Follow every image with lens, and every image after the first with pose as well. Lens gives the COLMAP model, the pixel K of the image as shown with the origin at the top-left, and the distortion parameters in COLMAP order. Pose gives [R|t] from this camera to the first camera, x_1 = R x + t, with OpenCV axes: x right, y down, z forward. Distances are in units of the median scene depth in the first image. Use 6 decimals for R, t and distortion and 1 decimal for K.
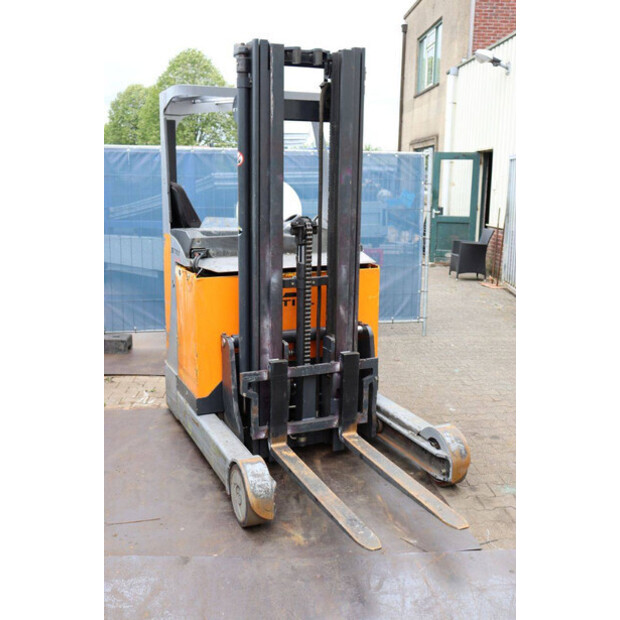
lens RADIAL K [[694.5, 0, 309.8], [0, 694.5, 310.1], [0, 0, 1]] dist [-0.043123, 0.000000]
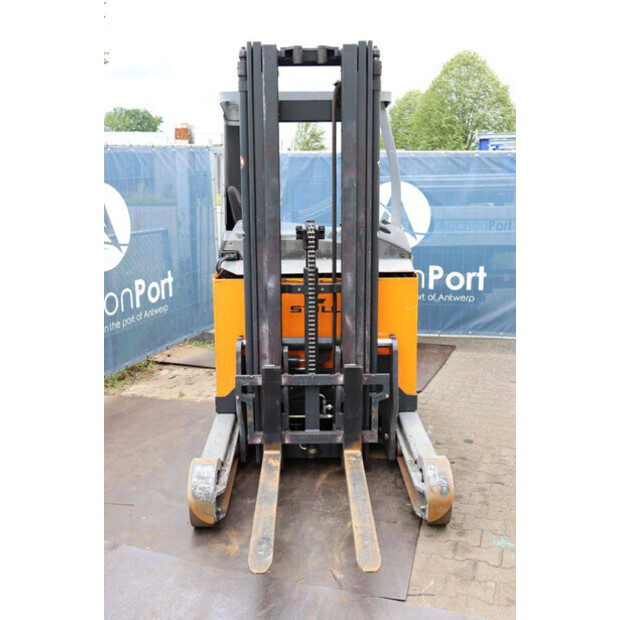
lens RADIAL K [[695.2, 0, 309.8], [0, 695.2, 310.1], [0, 0, 1]] dist [-0.027514, 0.000000]
pose [[0.919923, 0.061195, -0.387294, 0.373127], [-0.063513, 0.997958, 0.006822, -0.017151], [0.386921, 0.018323, 0.921931, 0.108874]]
